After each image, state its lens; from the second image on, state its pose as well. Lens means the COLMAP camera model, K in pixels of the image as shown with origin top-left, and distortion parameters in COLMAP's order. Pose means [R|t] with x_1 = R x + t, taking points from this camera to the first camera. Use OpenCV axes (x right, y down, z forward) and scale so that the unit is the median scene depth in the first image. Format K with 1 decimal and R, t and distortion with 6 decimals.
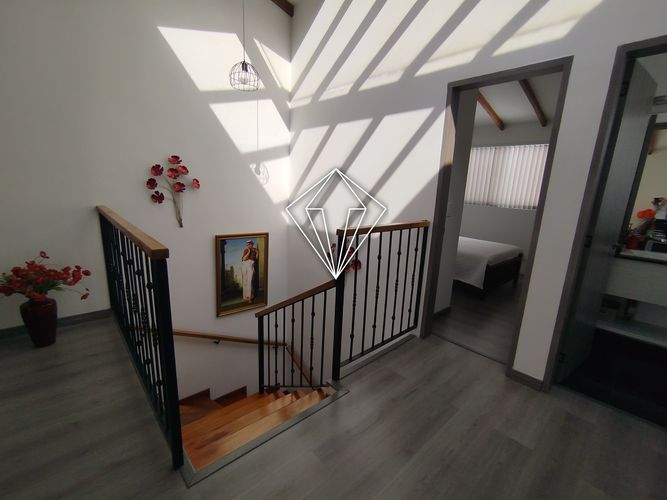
lens RADIAL K [[303.4, 0, 332.0], [0, 303.4, 248.4], [0, 0, 1]] dist [-0.016211, 0.009722]
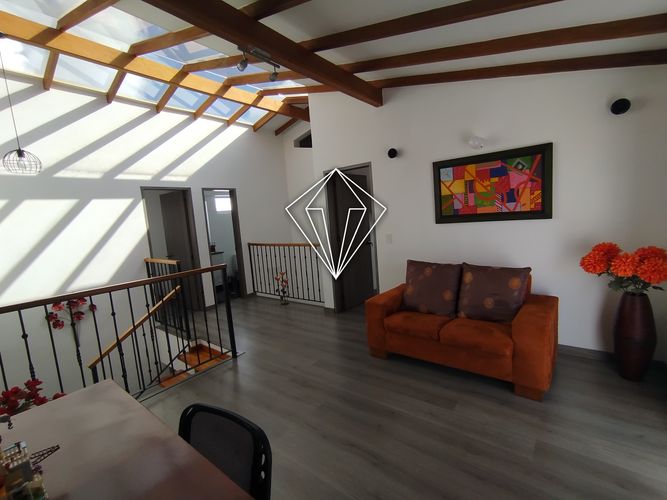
lens RADIAL K [[303.4, 0, 338.6], [0, 303.4, 251.7], [0, 0, 1]] dist [-0.016211, 0.009722]
pose [[-0.192851, -0.139746, 0.971226, -1.709392], [0.276639, 0.941911, 0.190459, -0.164743], [-0.941424, 0.305409, -0.142989, 0.189968]]
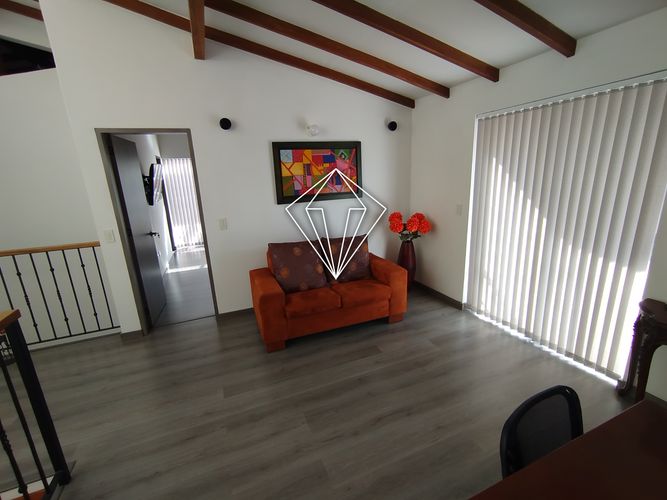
lens RADIAL K [[303.4, 0, 334.5], [0, 303.4, 247.5], [0, 0, 1]] dist [-0.016211, 0.009722]
pose [[-0.942461, -0.077776, 0.325143, -1.106966], [0.079431, 0.892619, 0.443760, -0.333460], [-0.324743, 0.444053, -0.835080, 0.748396]]
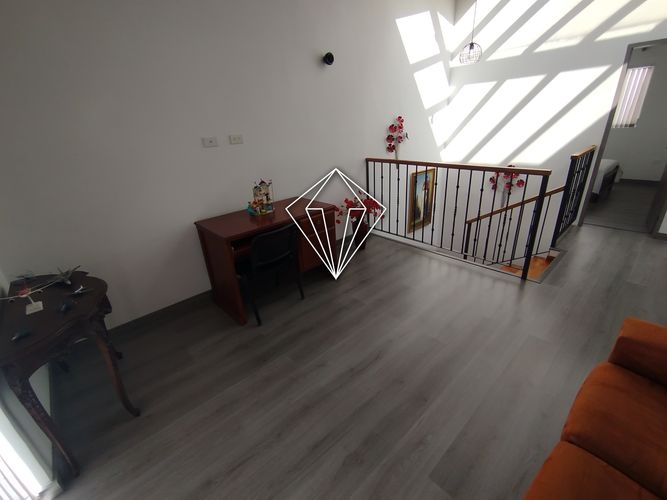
lens RADIAL K [[303.4, 0, 330.9], [0, 303.4, 254.2], [0, 0, 1]] dist [-0.016211, 0.009722]
pose [[0.995272, -0.095552, -0.017434, -1.079287], [0.097122, 0.976736, 0.191191, 0.024910], [-0.001240, -0.191981, 0.981398, -0.622296]]
